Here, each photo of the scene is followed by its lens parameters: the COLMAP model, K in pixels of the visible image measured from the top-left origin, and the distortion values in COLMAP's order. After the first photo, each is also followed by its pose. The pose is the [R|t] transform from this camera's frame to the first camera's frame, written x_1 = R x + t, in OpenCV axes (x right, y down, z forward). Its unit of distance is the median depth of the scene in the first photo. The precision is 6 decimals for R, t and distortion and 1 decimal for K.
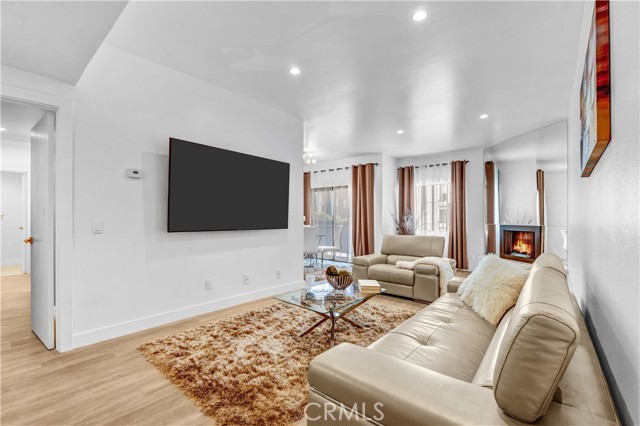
lens RADIAL K [[280.8, 0, 325.5], [0, 280.8, 223.3], [0, 0, 1]] dist [-0.016752, 0.003827]
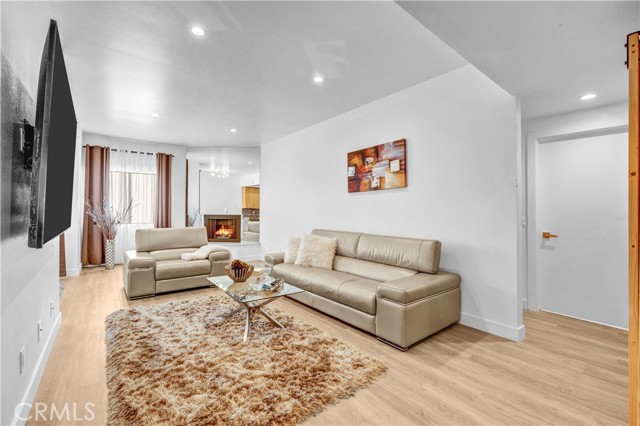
lens RADIAL K [[280.8, 0, 313.2], [0, 280.8, 205.4], [0, 0, 1]] dist [-0.016752, 0.003827]
pose [[0.222039, 0.011820, 0.974966, -0.468235], [0.014395, 0.999778, -0.015399, -0.010626], [-0.974931, 0.017454, 0.221820, 0.274372]]
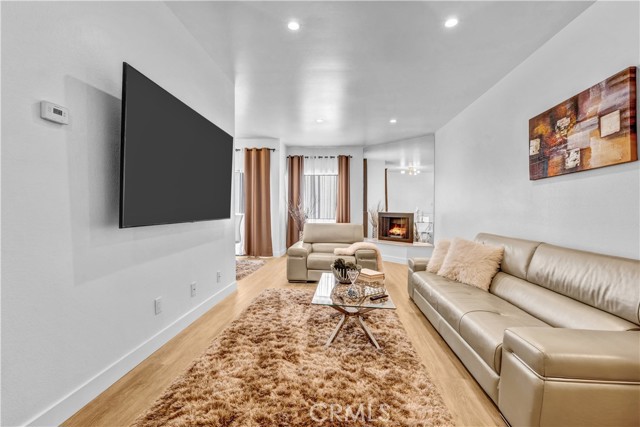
lens RADIAL K [[280.8, 0, 318.7], [0, 280.8, 218.0], [0, 0, 1]] dist [-0.016752, 0.003827]
pose [[0.817846, -0.015095, 0.575239, -0.296732], [0.002299, 0.999734, 0.022965, 0.000062], [-0.575433, -0.017459, 0.817663, 0.157181]]
